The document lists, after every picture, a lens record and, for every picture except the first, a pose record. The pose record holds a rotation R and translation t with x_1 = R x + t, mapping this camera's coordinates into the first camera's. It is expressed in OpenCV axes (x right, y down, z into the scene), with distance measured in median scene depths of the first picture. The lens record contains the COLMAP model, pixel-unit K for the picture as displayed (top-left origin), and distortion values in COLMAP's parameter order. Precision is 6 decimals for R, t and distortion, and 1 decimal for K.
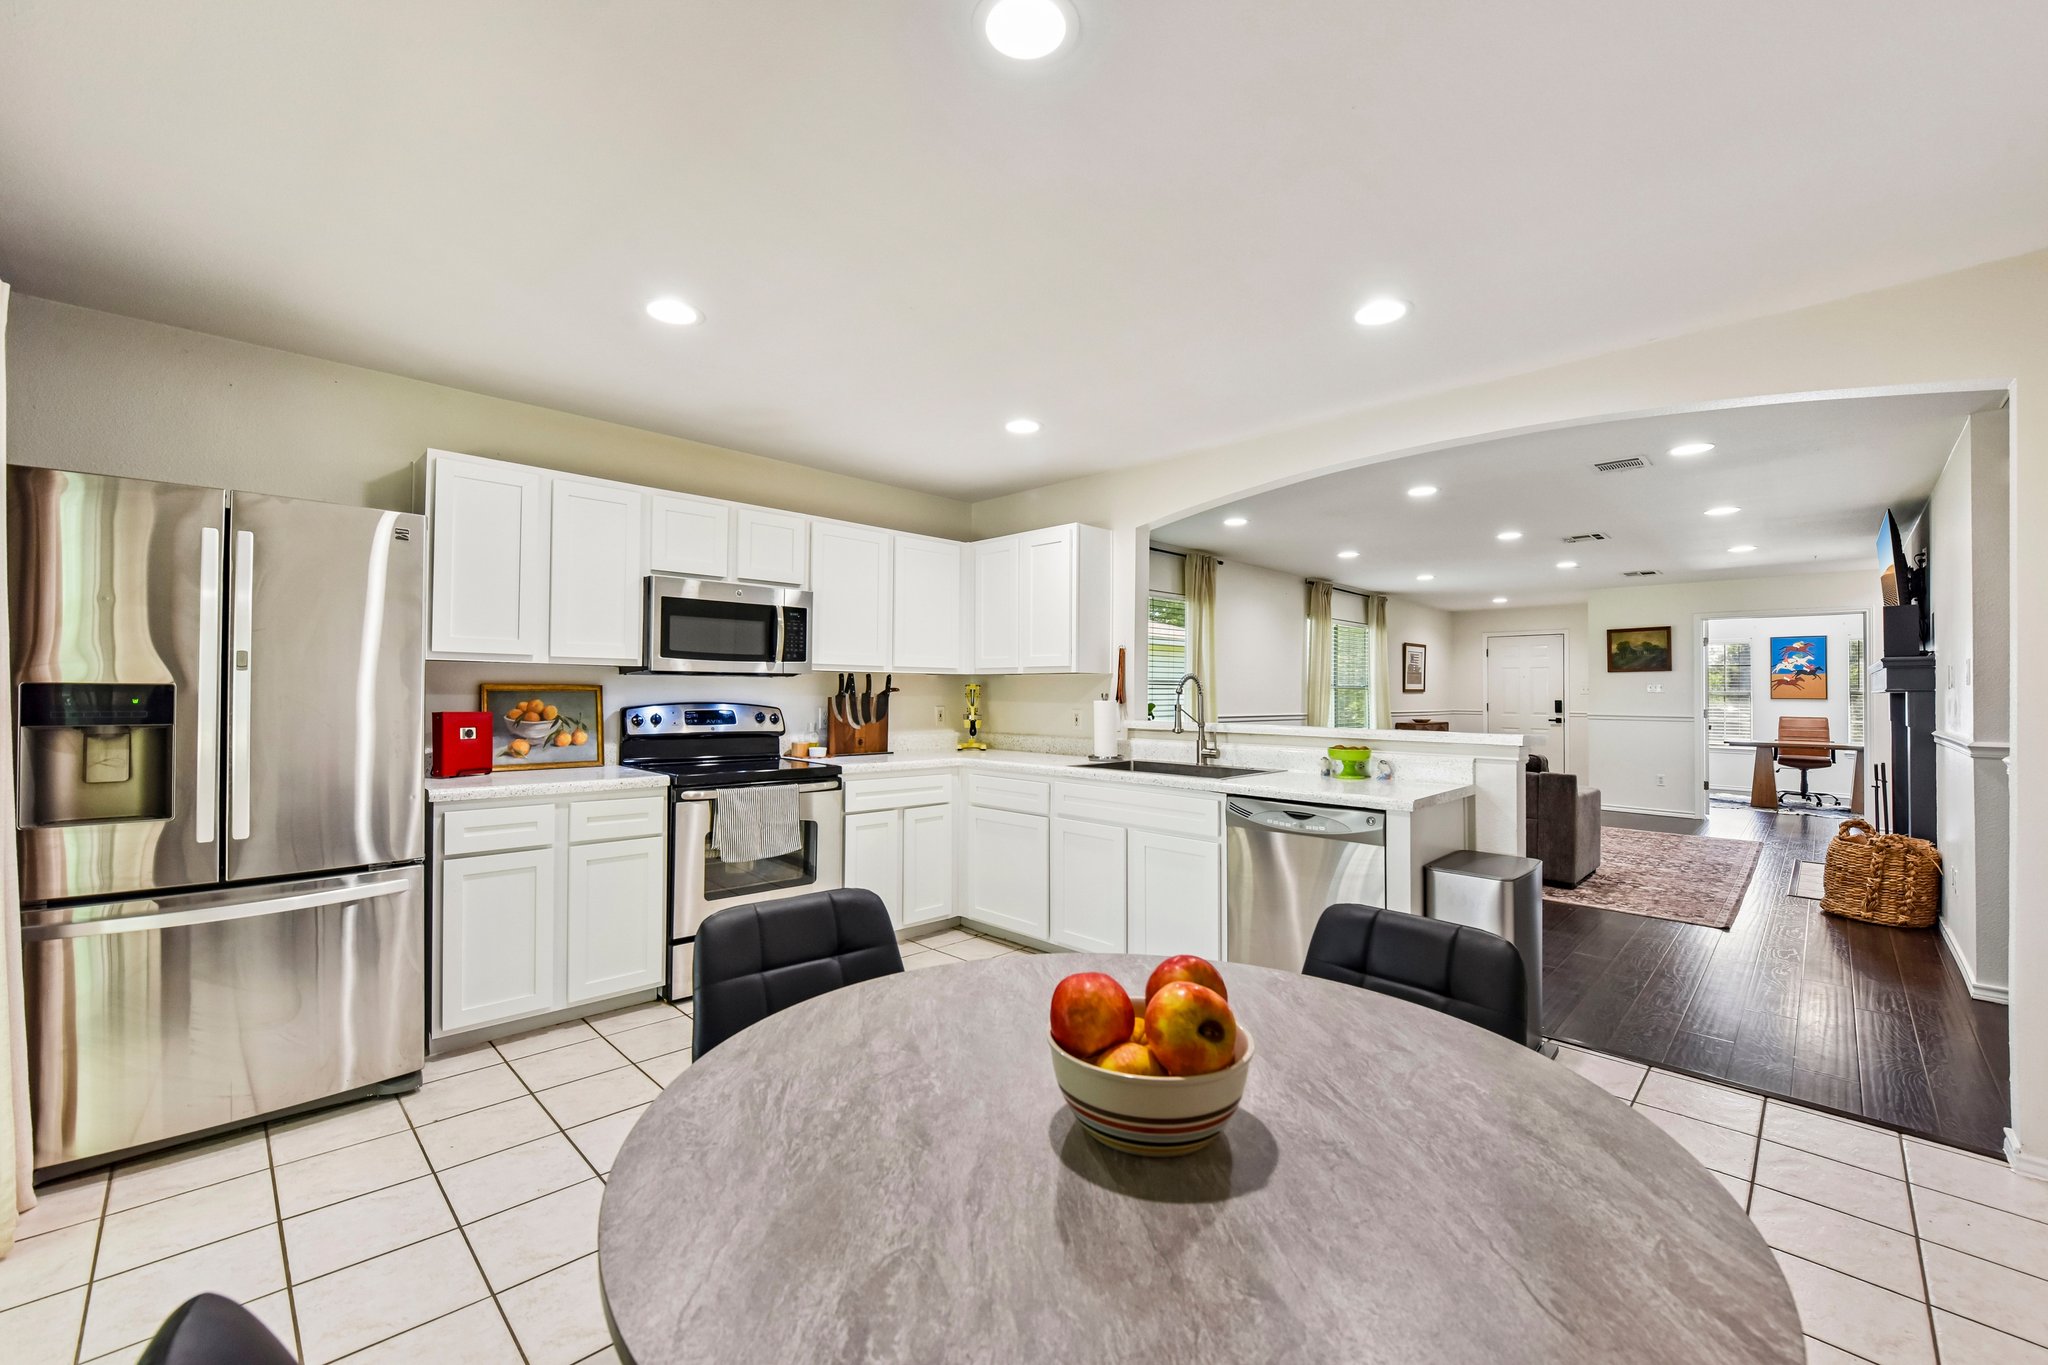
lens RADIAL K [[816.6, 0, 1037.0], [0, 816.6, 684.0], [0, 0, 1]] dist [-0.007630, -0.007131]
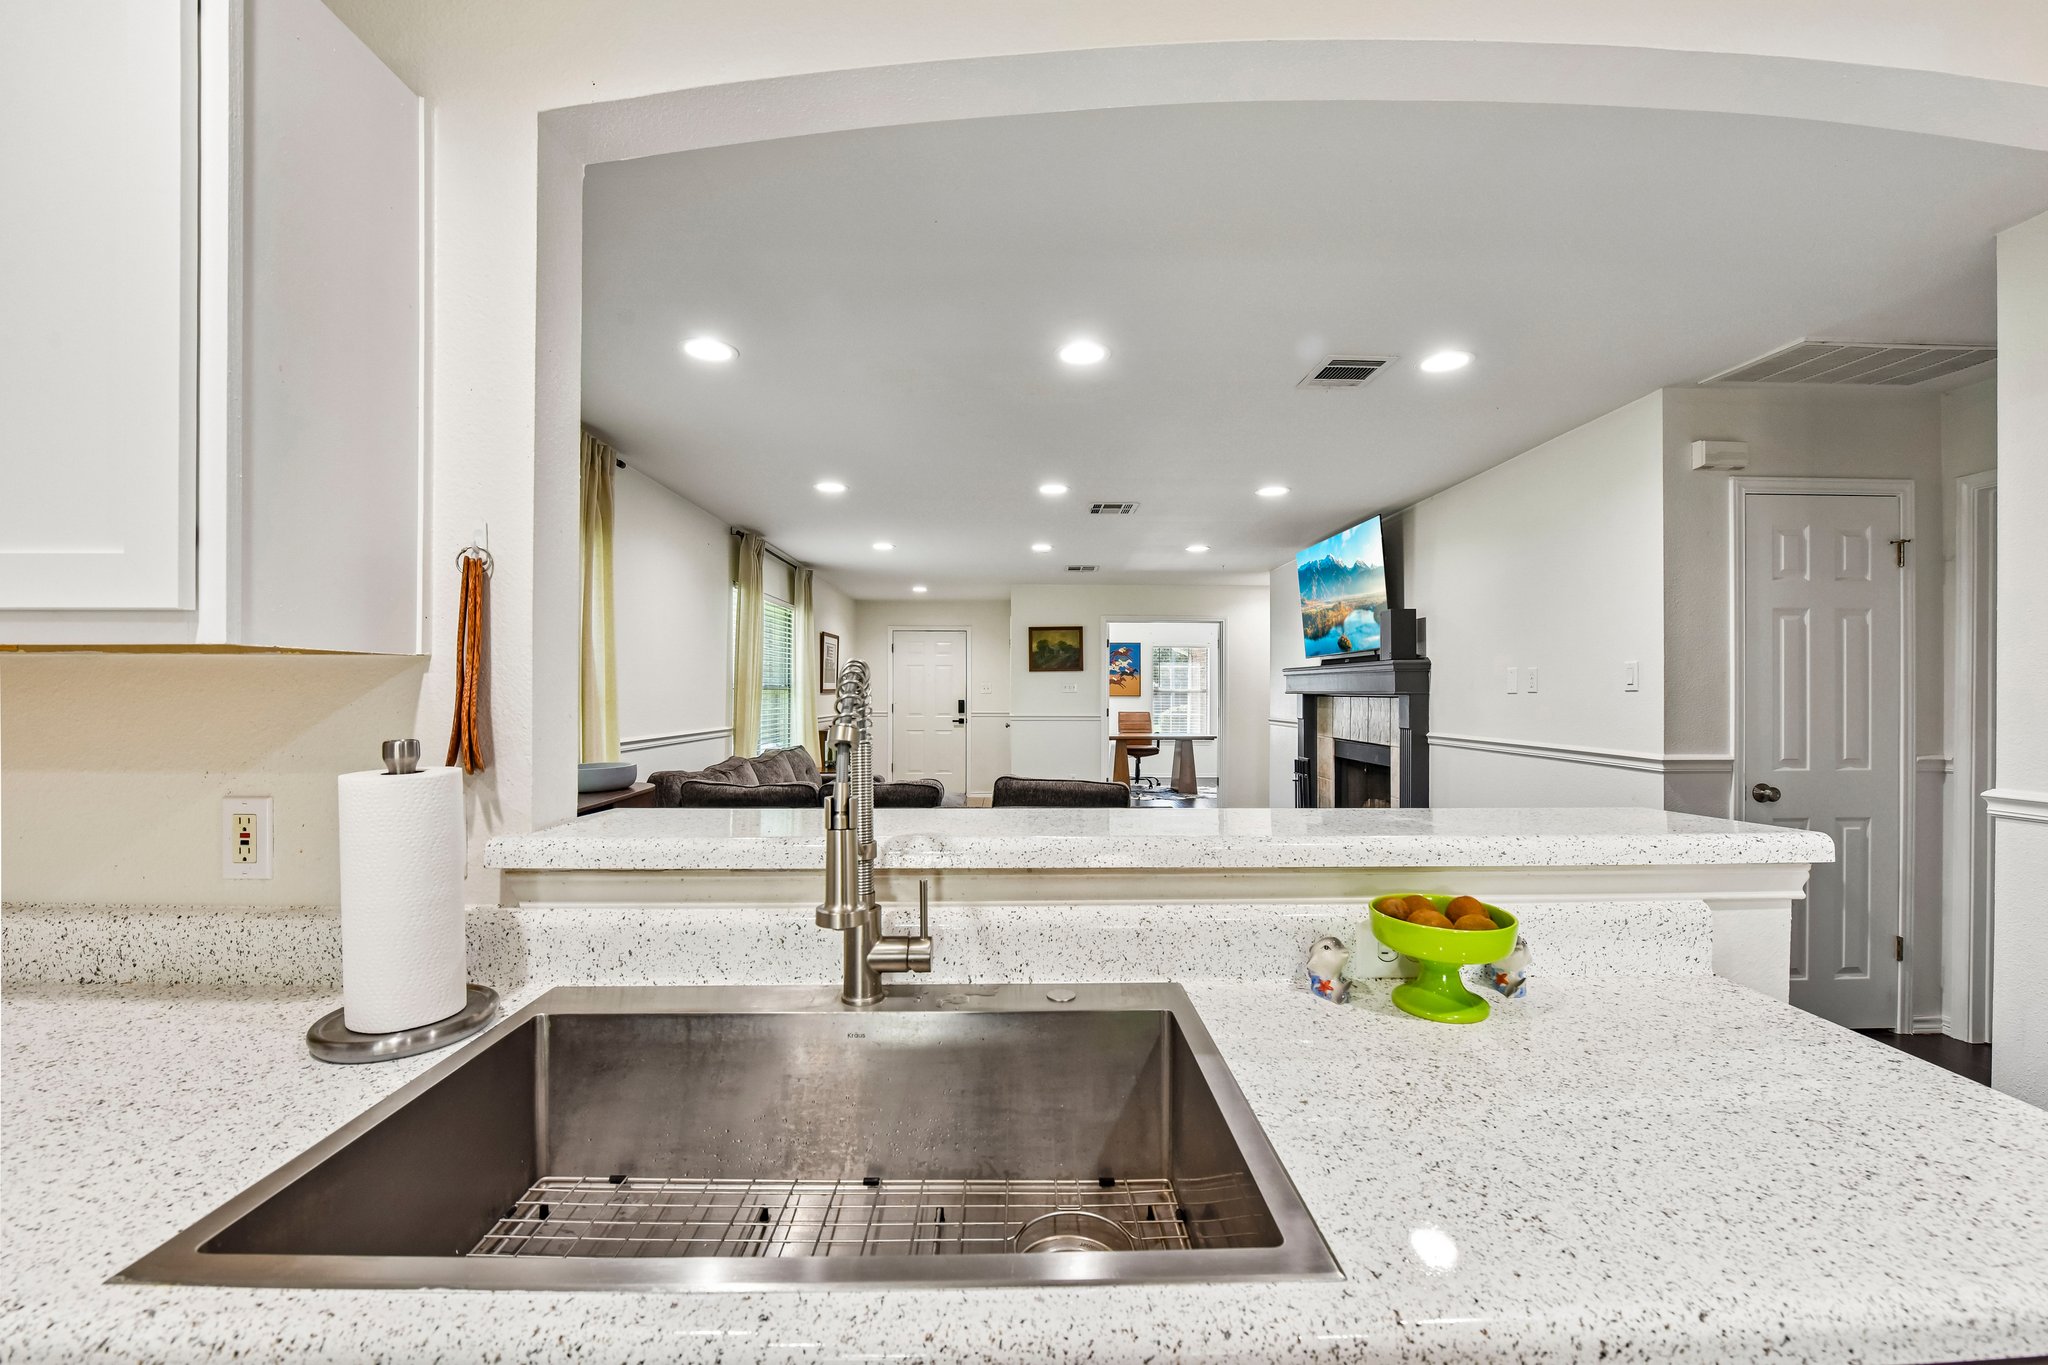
lens RADIAL K [[816.6, 0, 1037.0], [0, 816.6, 684.0], [0, 0, 1]] dist [-0.007630, -0.007131]
pose [[0.700153, 0.001545, 0.713992, 0.020773], [-0.005220, 0.999982, 0.002954, -0.002507], [-0.713974, -0.005795, 0.700148, 0.321060]]
